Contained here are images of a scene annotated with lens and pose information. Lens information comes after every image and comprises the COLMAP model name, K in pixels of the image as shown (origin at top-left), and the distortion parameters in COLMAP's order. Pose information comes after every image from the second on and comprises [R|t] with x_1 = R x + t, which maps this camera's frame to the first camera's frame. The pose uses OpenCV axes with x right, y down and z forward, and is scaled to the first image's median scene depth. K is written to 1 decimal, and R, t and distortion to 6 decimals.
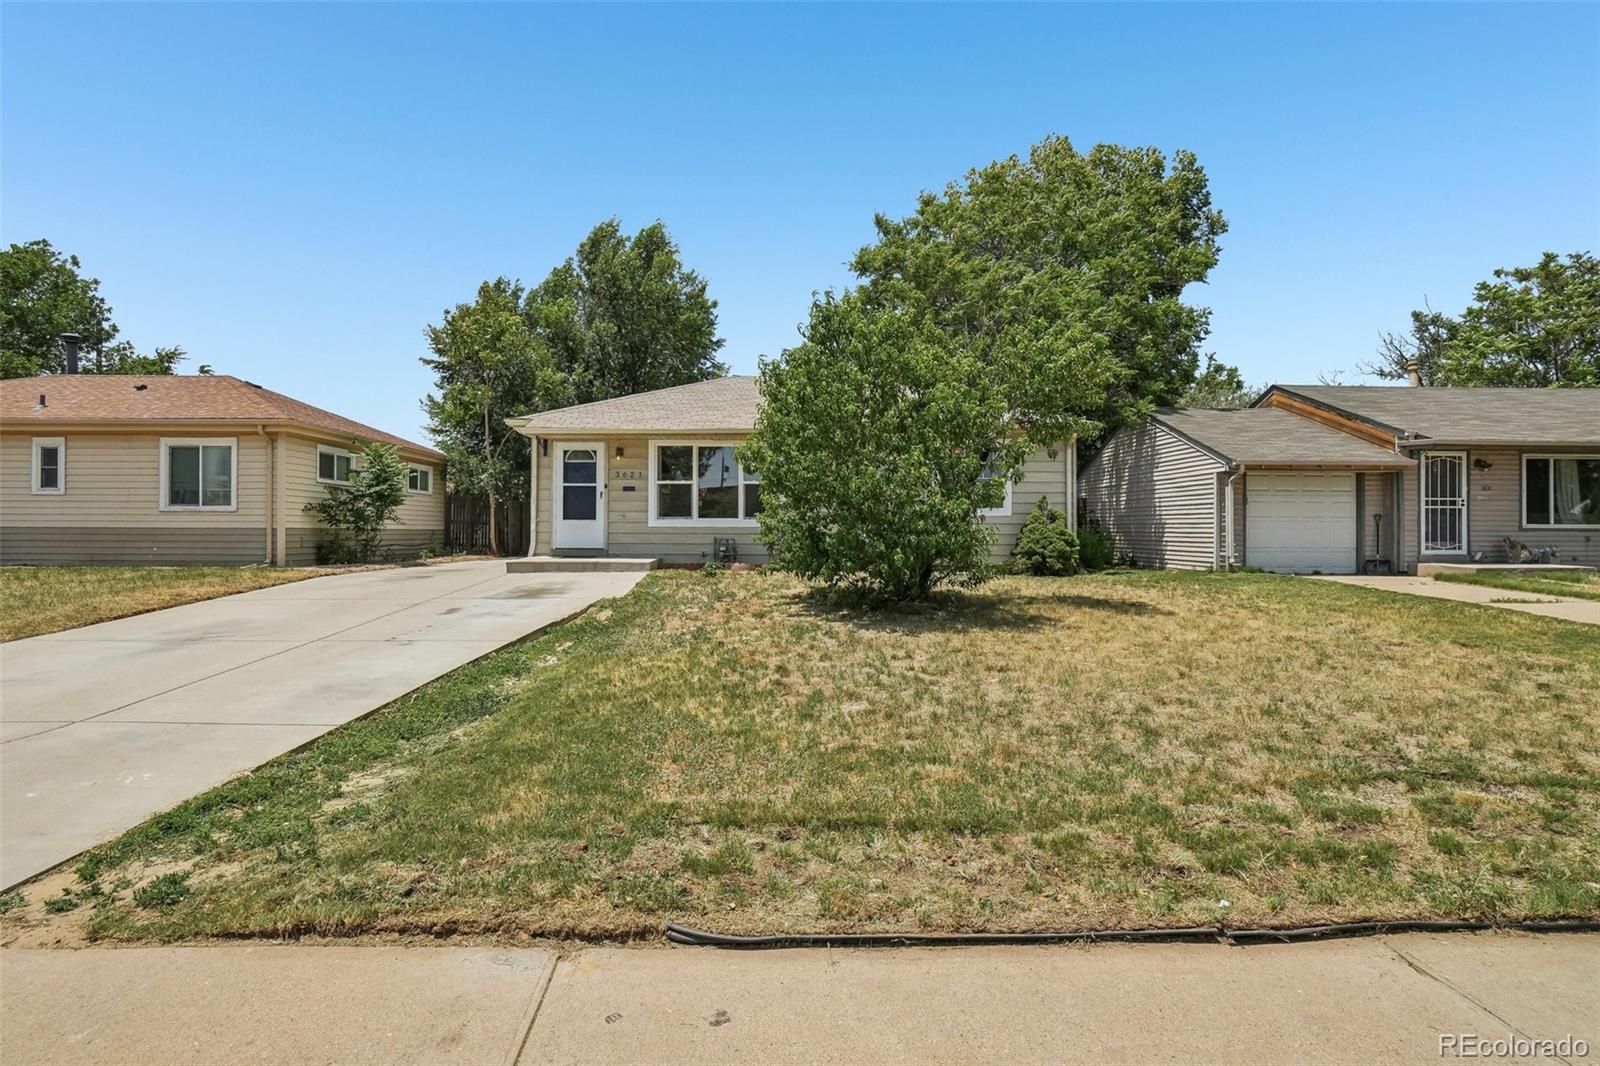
lens RADIAL K [[761.7, 0, 794.2], [0, 761.7, 526.1], [0, 0, 1]] dist [-0.059504, 0.030109]
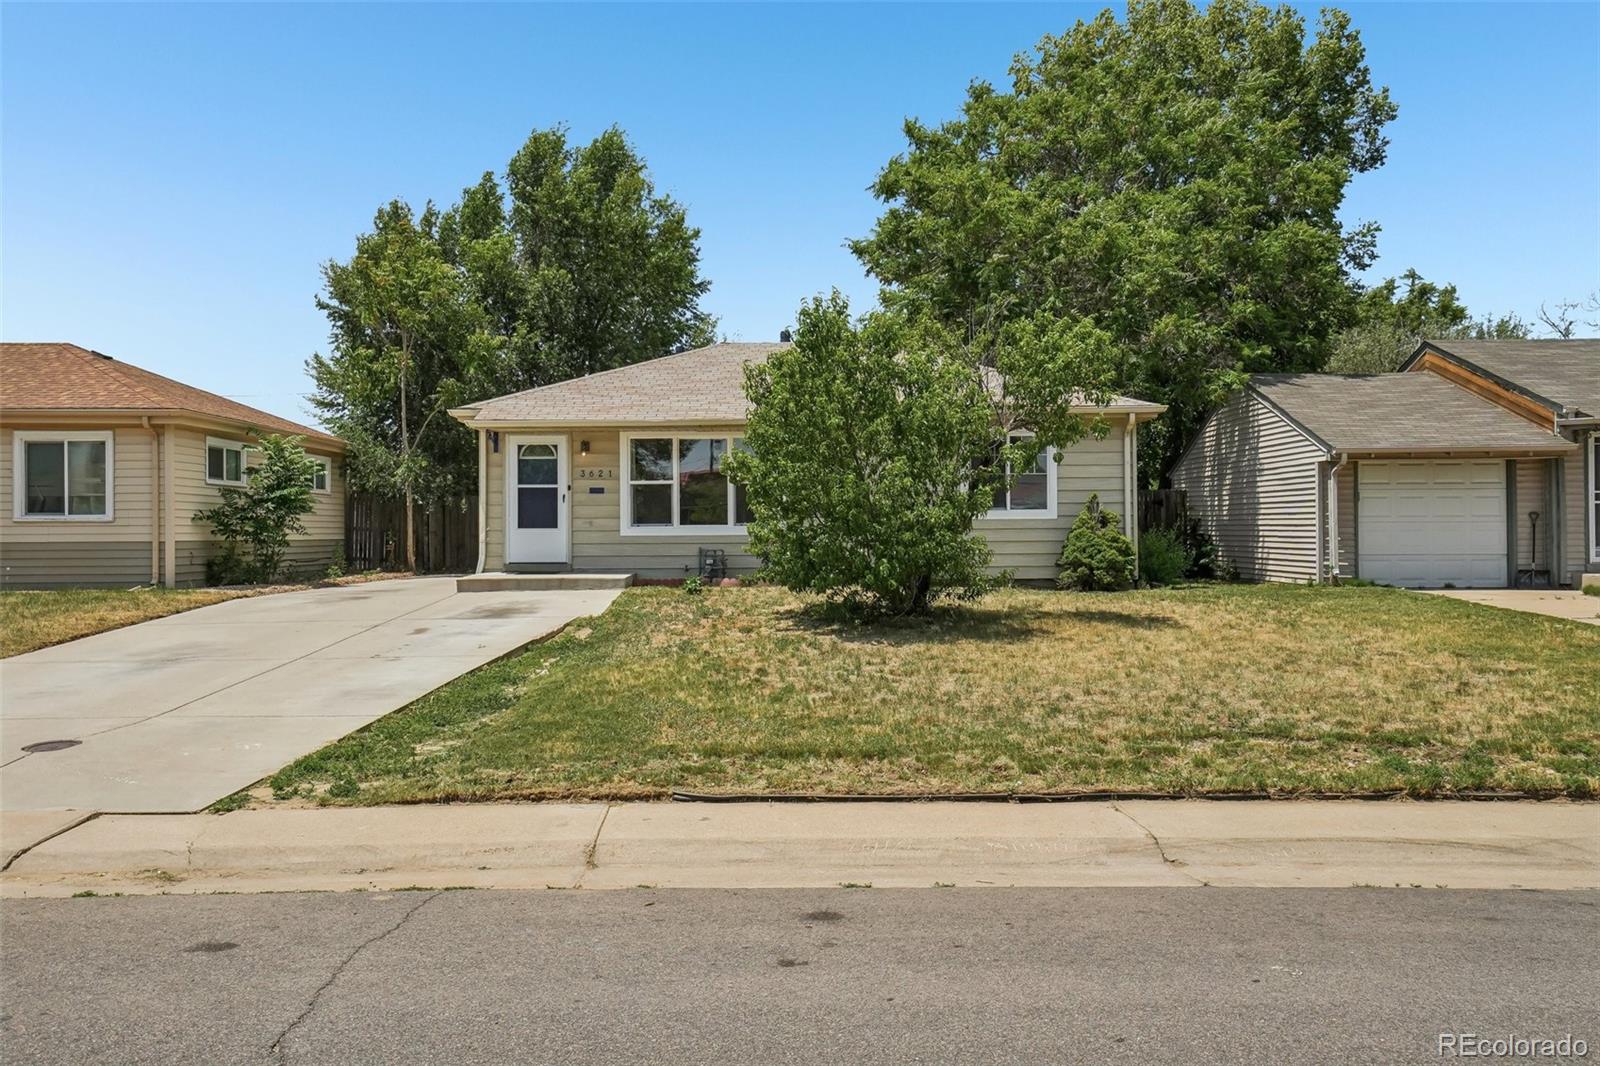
lens RADIAL K [[1203.8, 0, 800.0], [0, 1203.8, 533.0], [0, 0, 1]] dist [0.026452, 0.003413]
pose [[0.999750, -0.008707, -0.020593, 0.033313], [0.008877, 0.999927, 0.008191, -0.011423], [0.020520, -0.008372, 0.999754, -0.322694]]
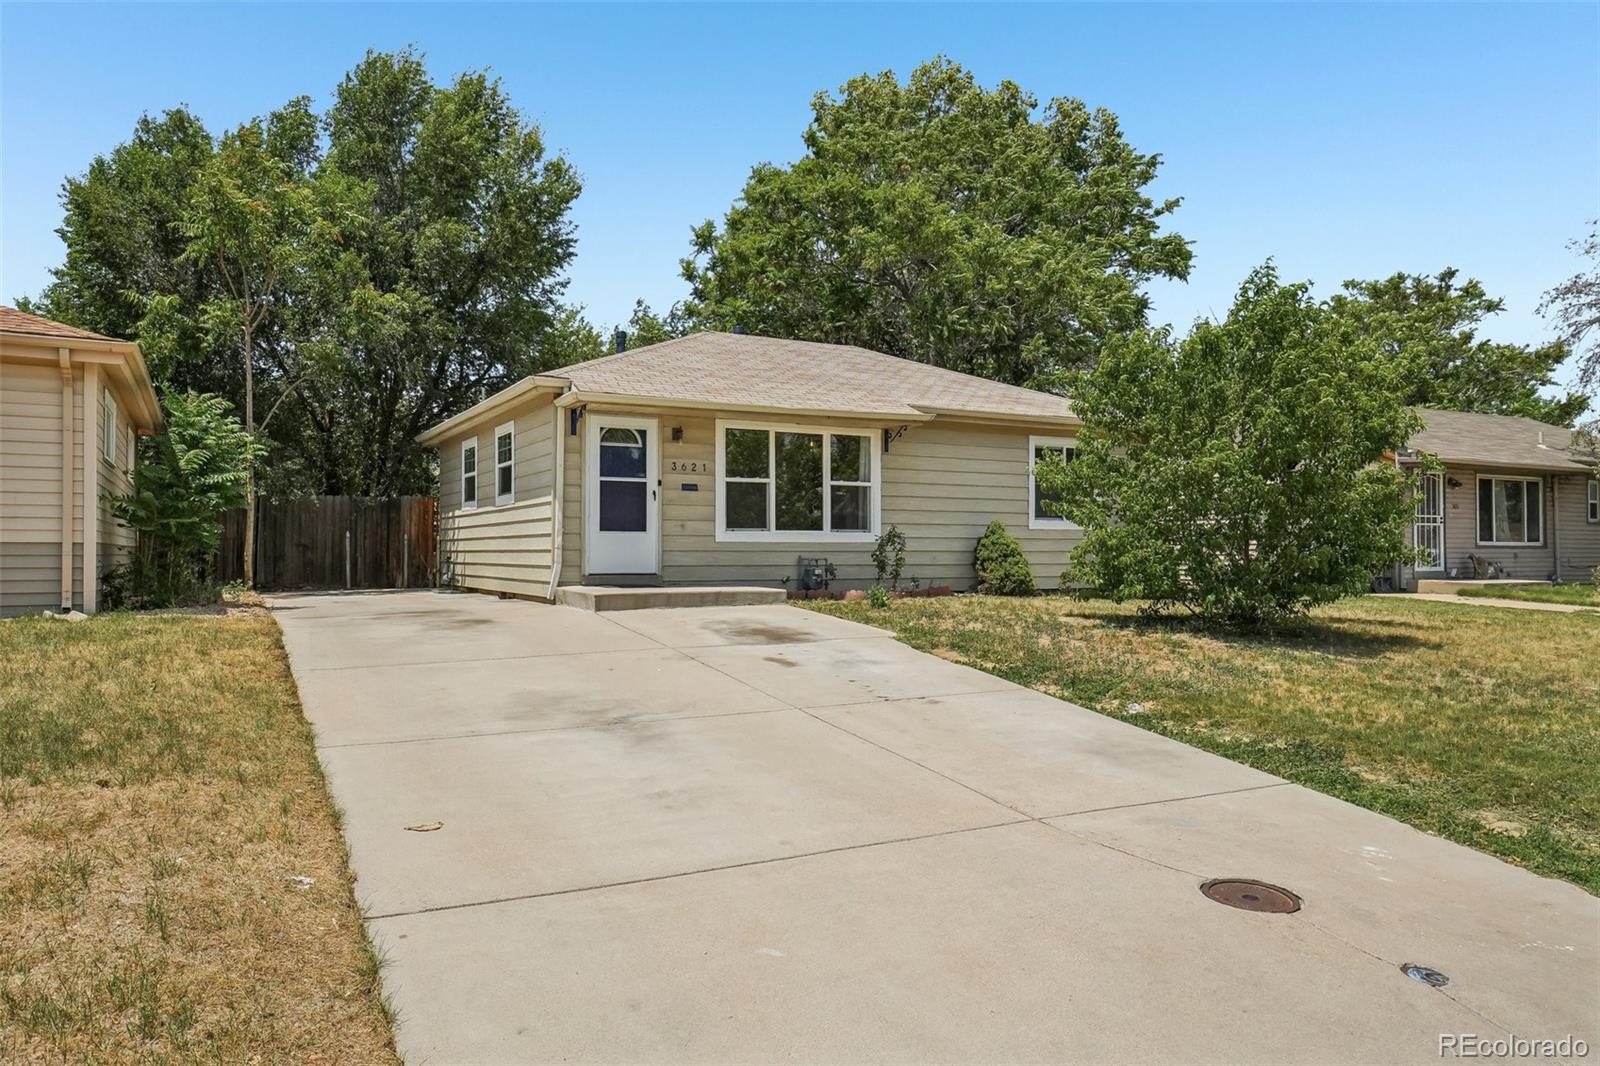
lens RADIAL K [[1085.5, 0, 800.0], [0, 1085.5, 533.0], [0, 0, 1]] dist [0.027721, 0.000412]
pose [[0.889556, 0.005975, 0.456788, -0.580643], [-0.002448, 0.999962, -0.008312, 0.000692], [-0.456820, 0.006276, 0.889537, 0.063644]]
